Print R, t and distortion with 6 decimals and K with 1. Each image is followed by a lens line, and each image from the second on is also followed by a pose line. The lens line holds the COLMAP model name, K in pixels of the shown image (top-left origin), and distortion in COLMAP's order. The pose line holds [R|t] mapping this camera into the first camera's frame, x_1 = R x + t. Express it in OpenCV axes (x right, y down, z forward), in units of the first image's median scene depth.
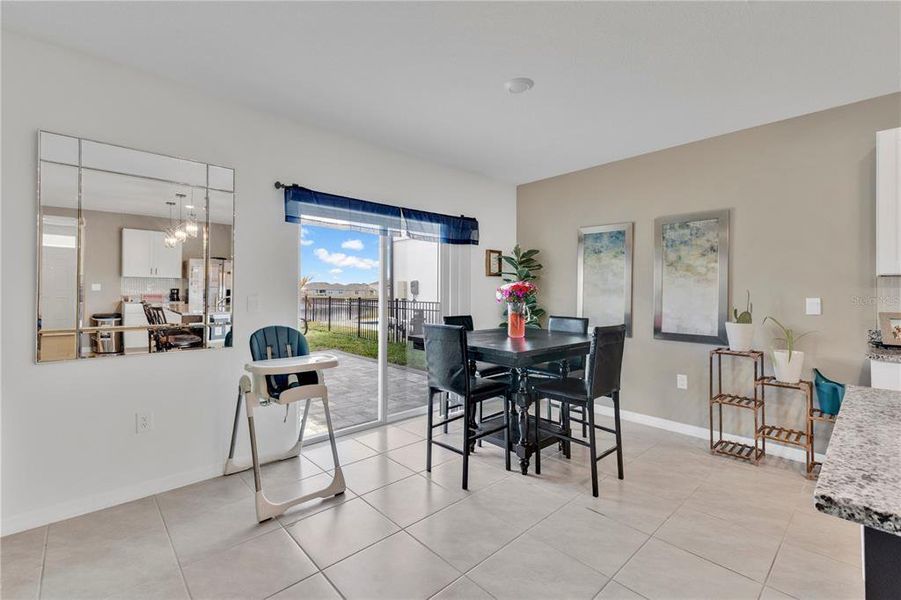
lens RADIAL K [[401.1, 0, 487.4], [0, 401.1, 282.5], [0, 0, 1]] dist [0.003838, 0.002195]
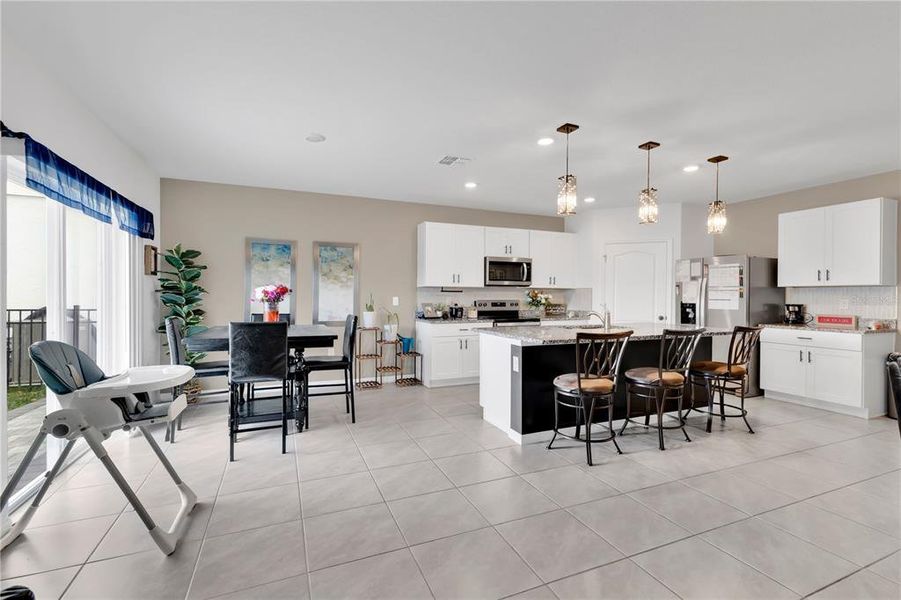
lens RADIAL K [[401.1, 0, 408.8], [0, 401.1, 299.9], [0, 0, 1]] dist [0.003838, 0.002195]
pose [[0.412443, -0.008004, 0.910948, -0.811182], [-0.025851, 0.999456, 0.020486, 0.010313], [-0.910616, -0.031998, 0.412012, 0.129251]]
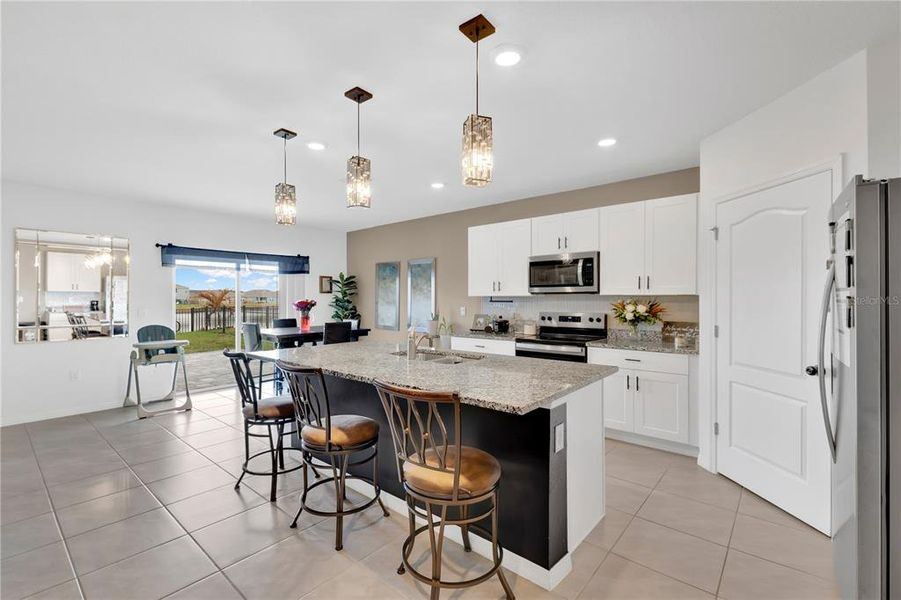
lens RADIAL K [[401.1, 0, 480.9], [0, 401.1, 291.4], [0, 0, 1]] dist [0.003838, 0.002195]
pose [[0.994776, -0.002714, 0.102048, 0.617572], [0.002139, 0.999981, 0.005745, -0.041347], [-0.102062, -0.005496, 0.994763, -0.785746]]
